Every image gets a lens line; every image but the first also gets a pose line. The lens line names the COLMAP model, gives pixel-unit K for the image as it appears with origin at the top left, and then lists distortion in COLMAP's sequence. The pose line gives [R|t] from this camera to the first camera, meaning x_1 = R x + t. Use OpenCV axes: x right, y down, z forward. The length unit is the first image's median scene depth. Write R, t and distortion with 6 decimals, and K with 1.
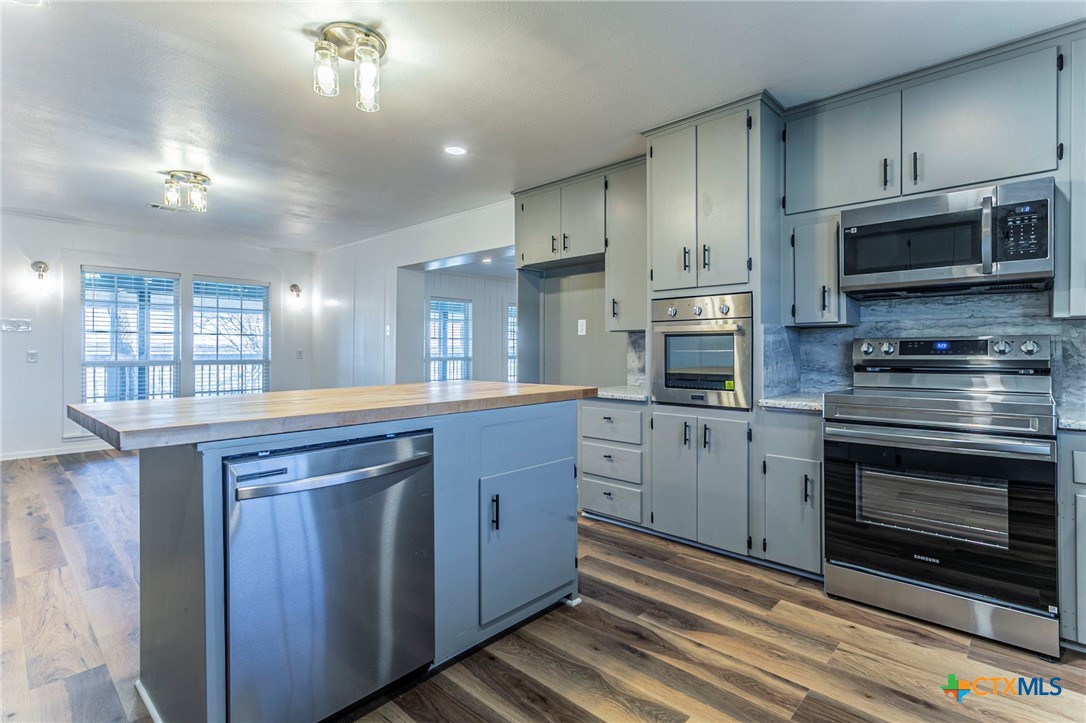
lens RADIAL K [[527.0, 0, 549.8], [0, 527.0, 352.5], [0, 0, 1]] dist [0.020386, 0.000012]
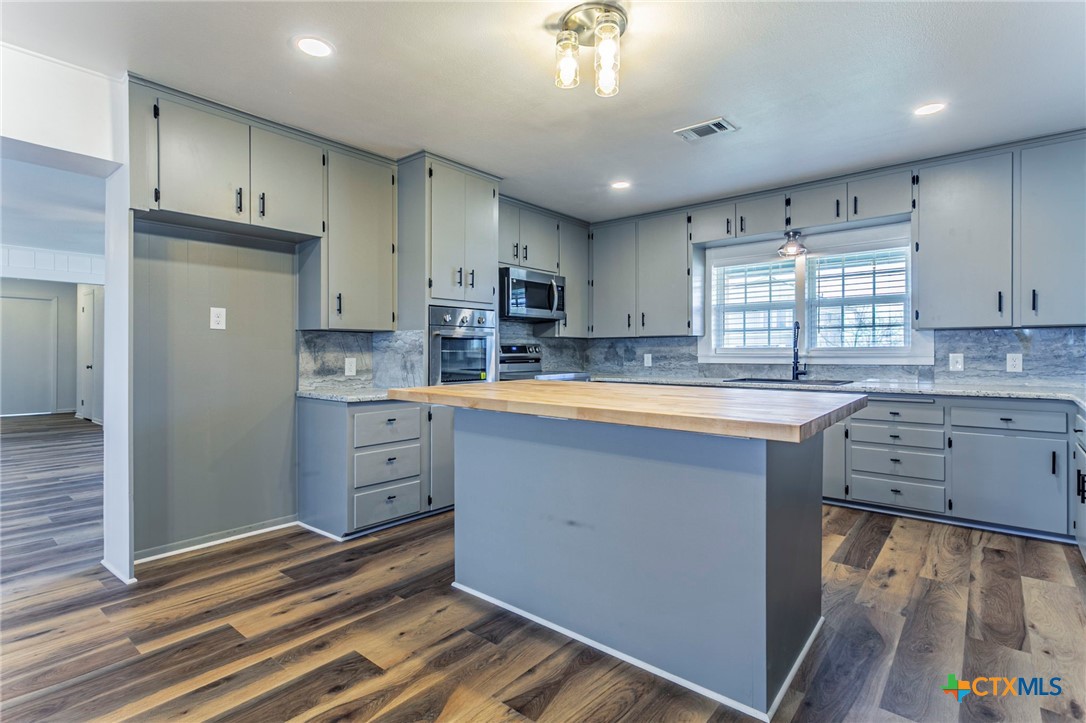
lens RADIAL K [[527.0, 0, 549.8], [0, 527.0, 352.5], [0, 0, 1]] dist [0.020386, 0.000012]
pose [[-0.053150, -0.003028, 0.998582, -1.310483], [0.003150, 0.999990, 0.003200, -0.004429], [-0.998582, 0.003316, -0.053140, 1.125846]]
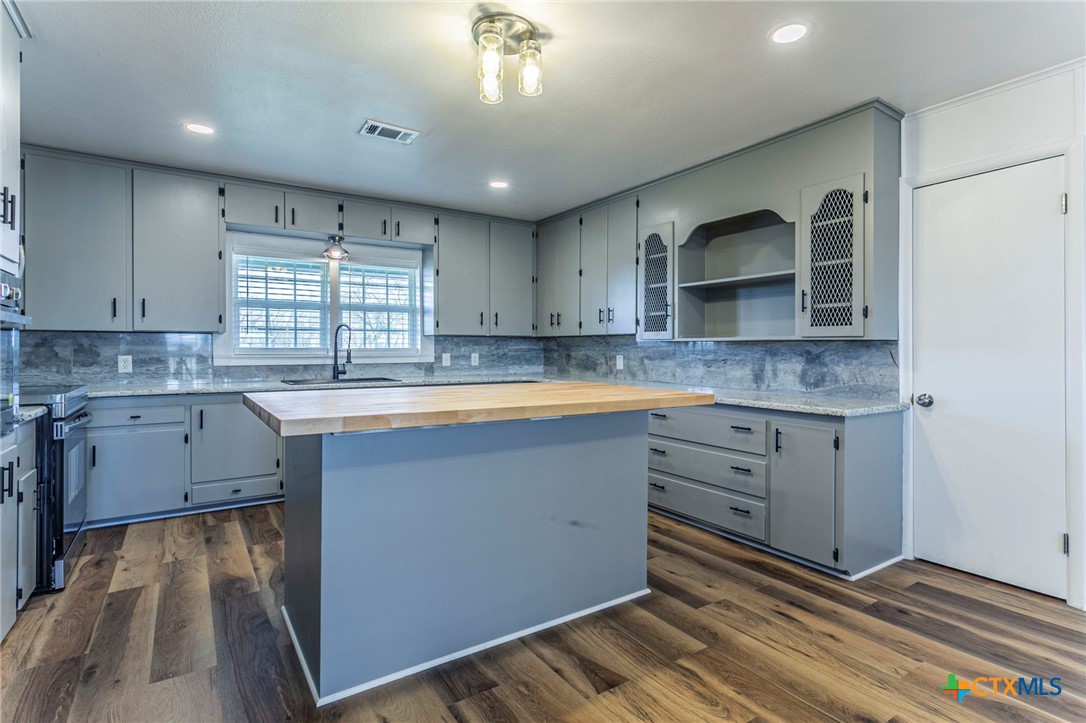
lens RADIAL K [[534.6, 0, 541.4], [0, 534.6, 353.4], [0, 0, 1]] dist [-0.033981, 0.000221]
pose [[-0.972565, 0.001098, 0.232631, -0.654218], [0.001666, 0.999996, 0.002245, 0.003006], [-0.232627, 0.002571, -0.972563, 1.904795]]
